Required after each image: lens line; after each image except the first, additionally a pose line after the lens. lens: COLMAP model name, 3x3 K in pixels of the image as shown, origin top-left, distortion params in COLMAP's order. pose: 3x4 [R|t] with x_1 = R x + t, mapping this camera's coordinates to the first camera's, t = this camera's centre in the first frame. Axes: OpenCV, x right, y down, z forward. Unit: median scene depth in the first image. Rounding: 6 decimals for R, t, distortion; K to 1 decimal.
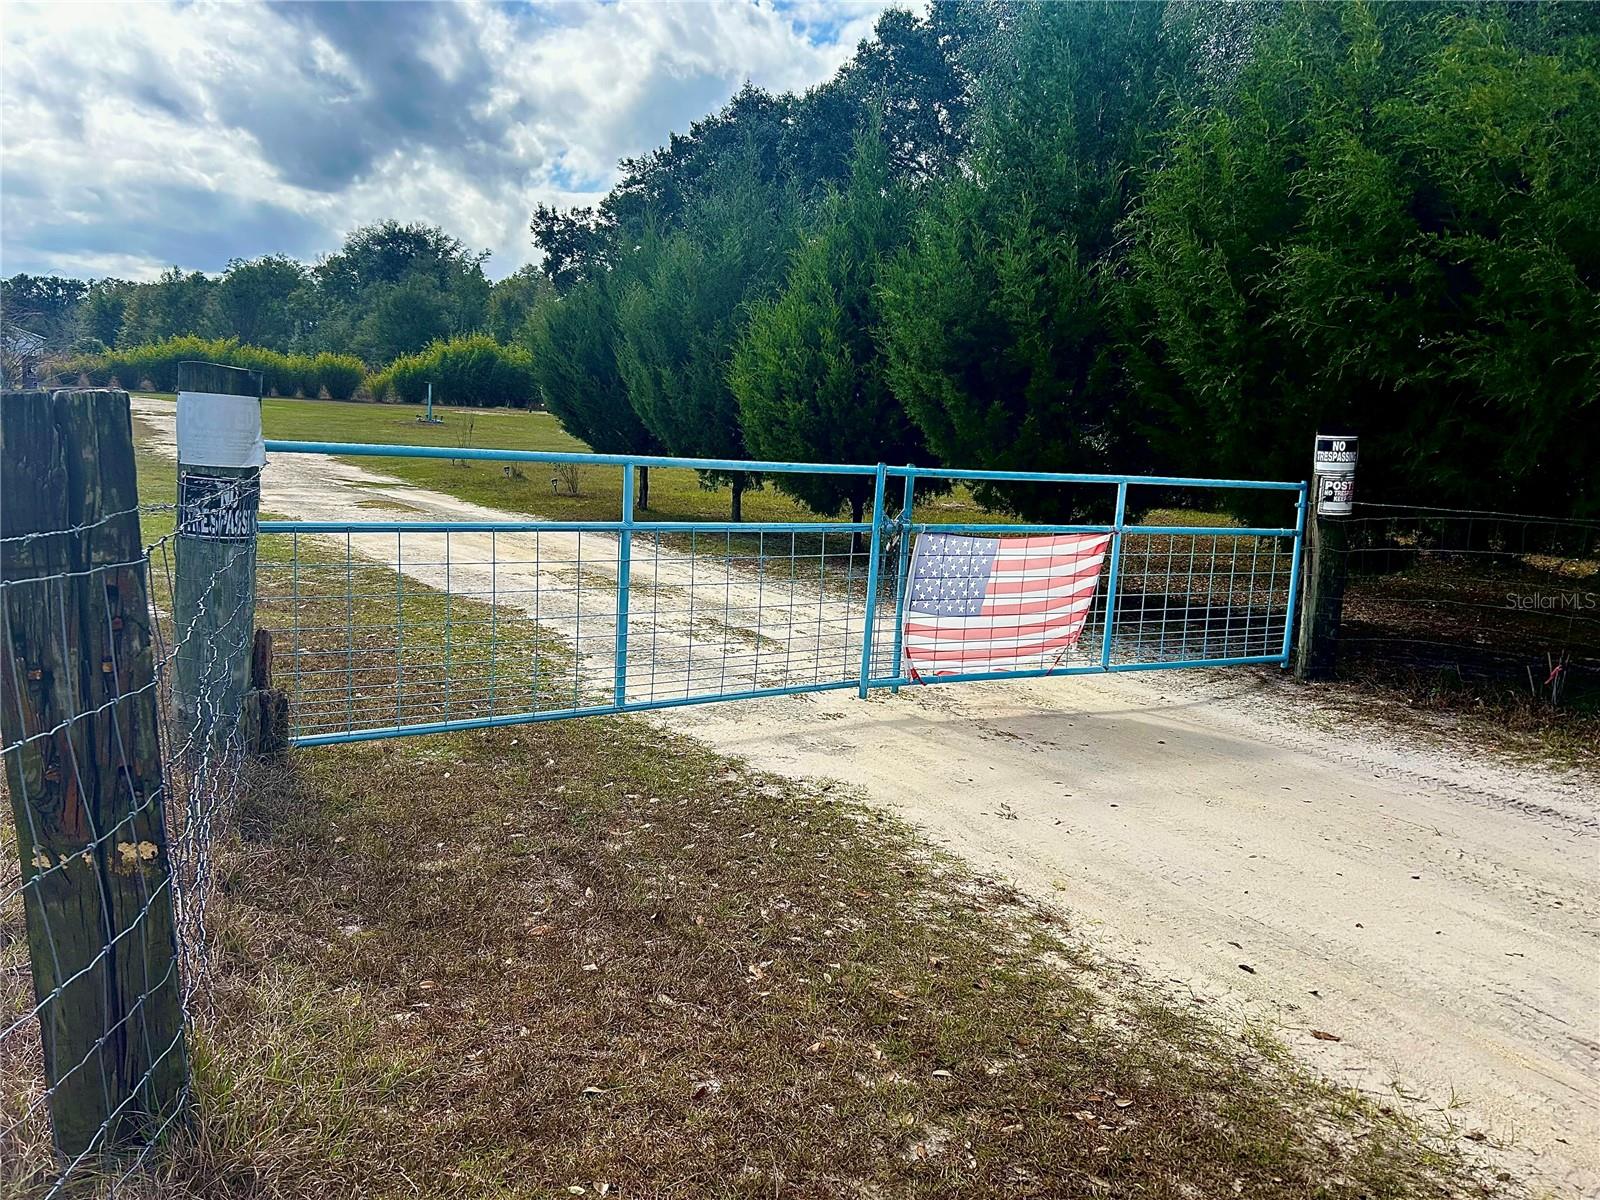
lens RADIAL K [[1200.9, 0, 794.4], [0, 1200.9, 621.3], [0, 0, 1]] dist [0.031079, -0.041208]
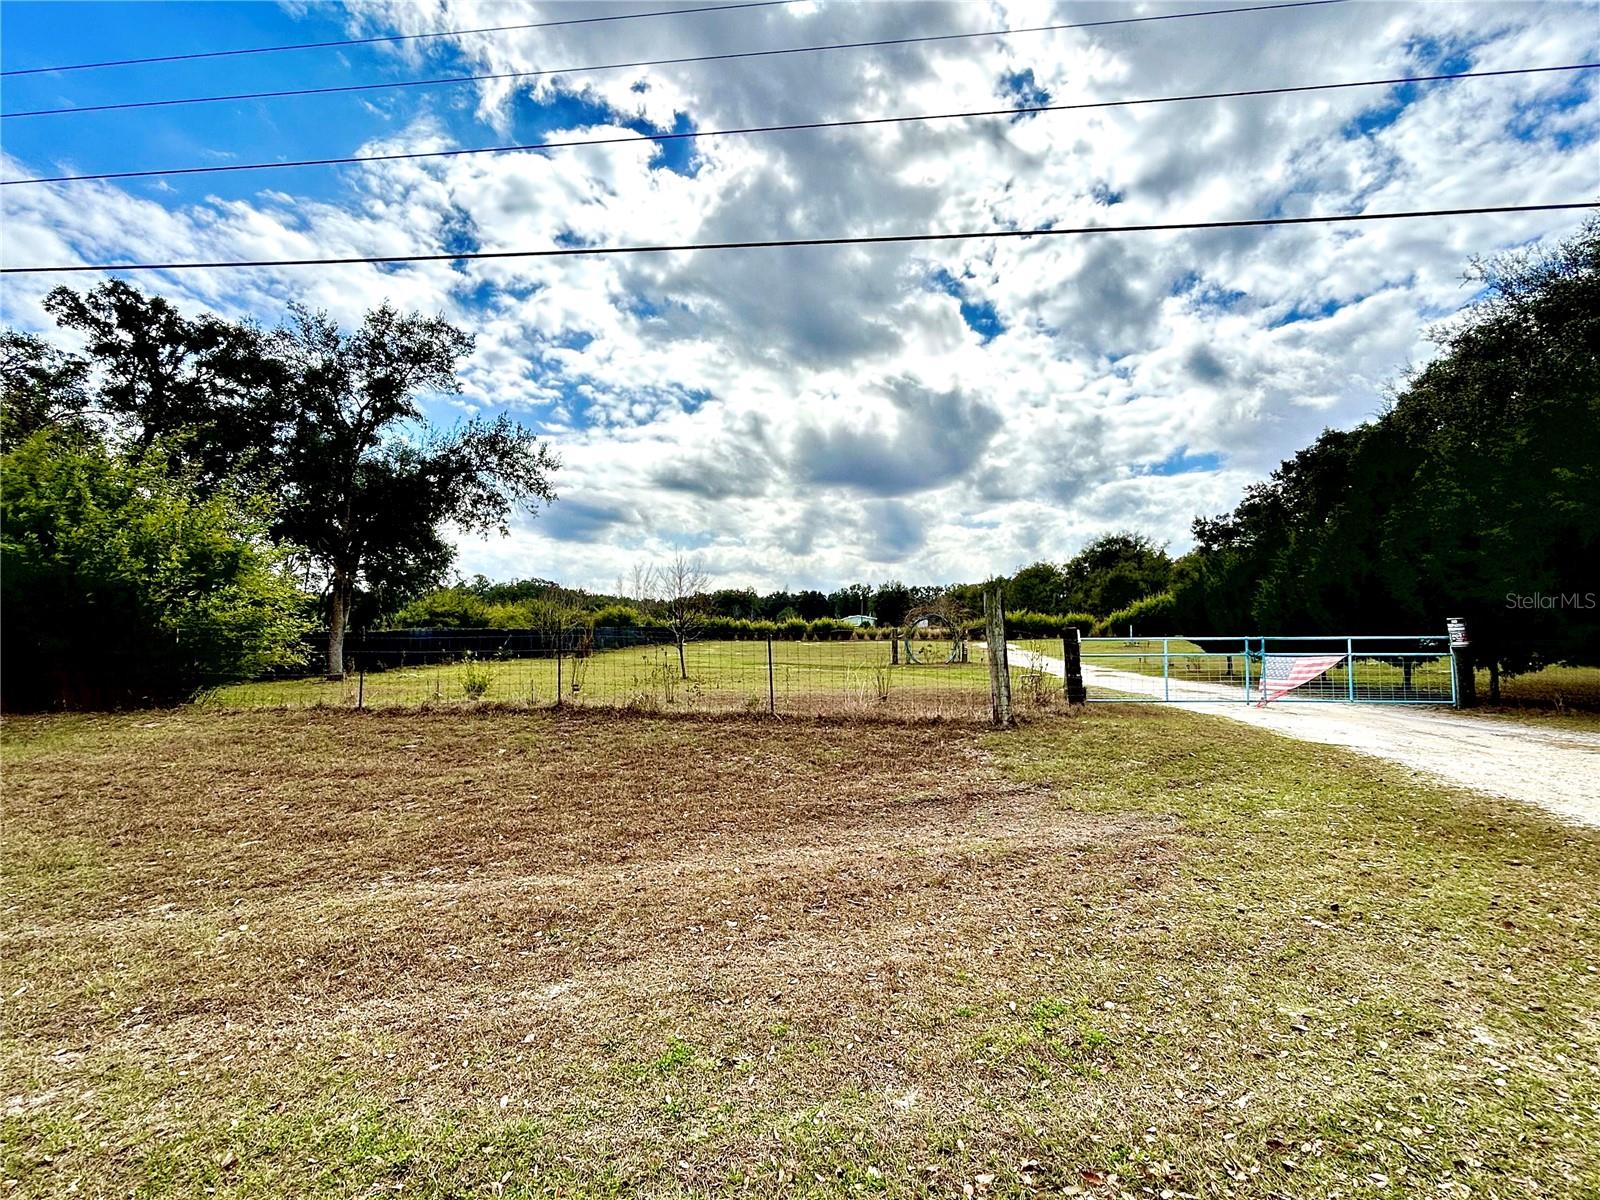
lens RADIAL K [[780.9, 0, 792.6], [0, 780.9, 598.8], [0, 0, 1]] dist [0.004334, 0.000108]
pose [[0.759263, -0.097951, -0.643370, 0.090387], [-0.053869, 0.975756, -0.212130, 0.051418], [0.648550, 0.195720, 0.735579, -0.252255]]
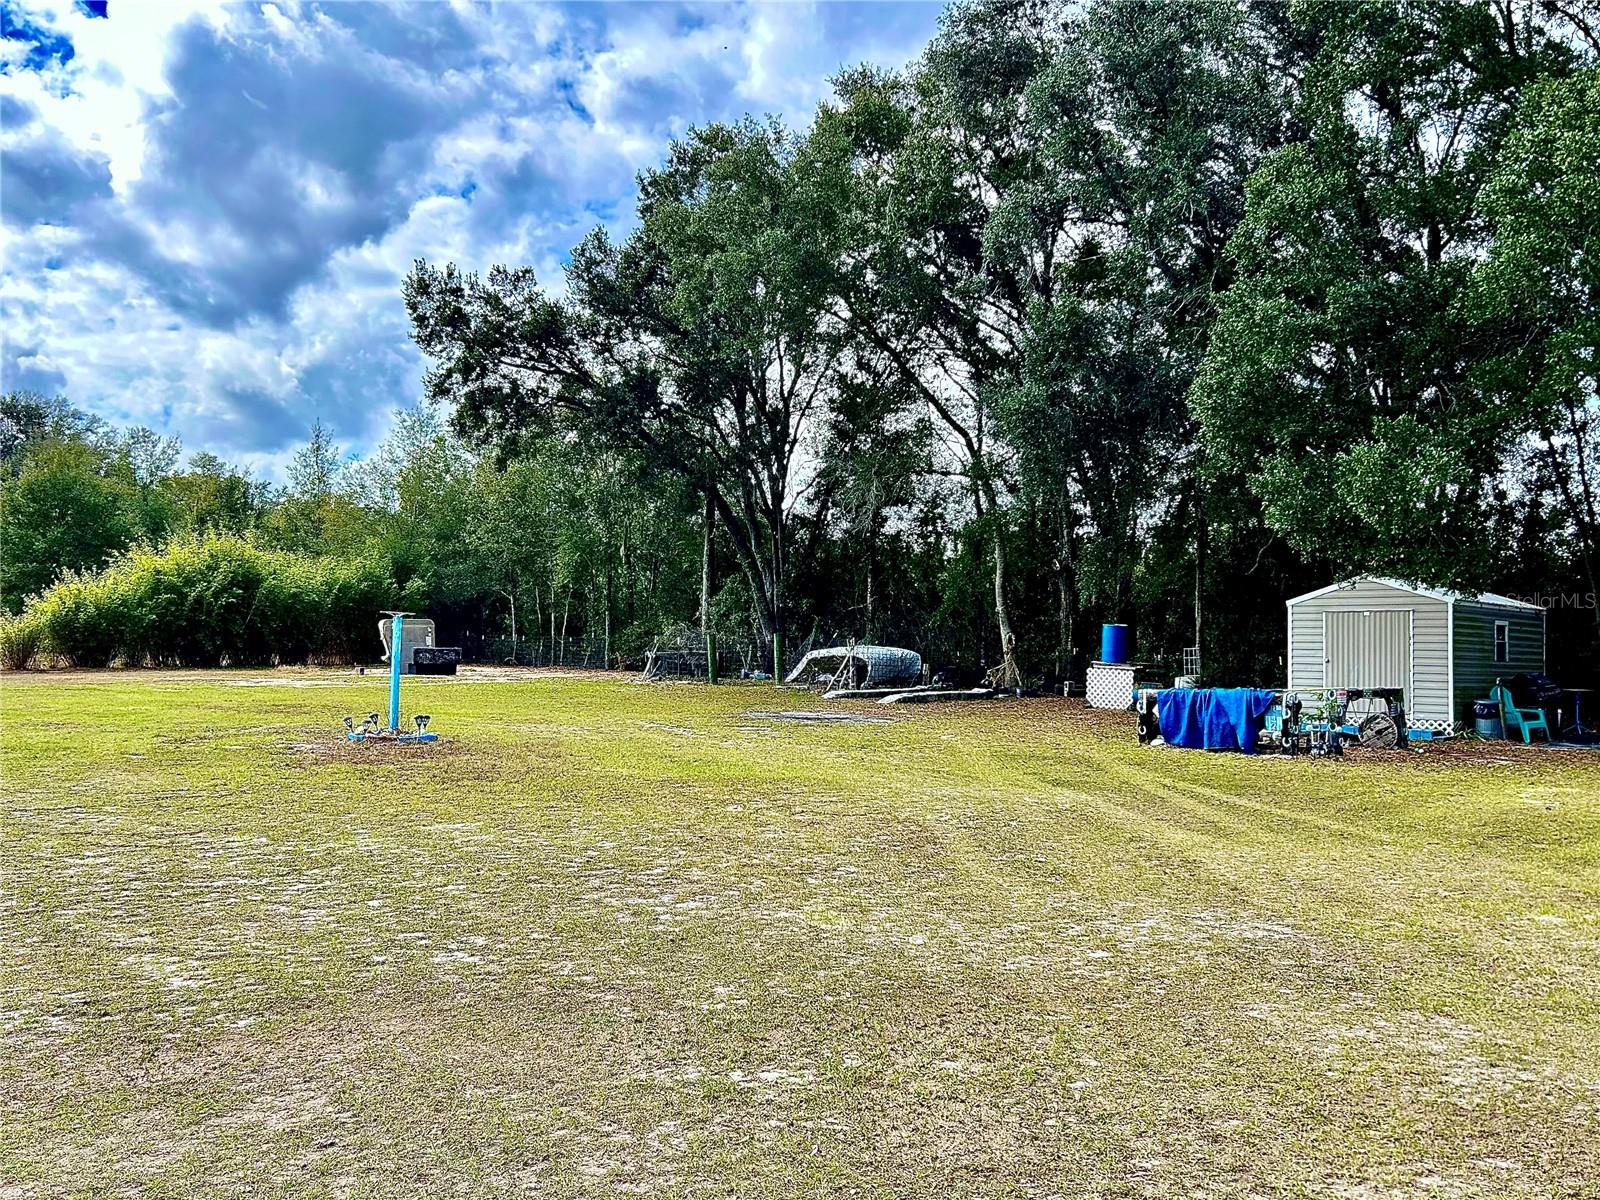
lens RADIAL K [[1317.8, 0, 795.8], [0, 1317.8, 591.0], [0, 0, 1]] dist [0.009038, -0.034405]
pose [[0.962051, -0.037095, 0.270338, -0.351257], [0.092281, 0.976572, -0.194400, -0.151647], [-0.256794, 0.211970, 0.942935, 0.773830]]
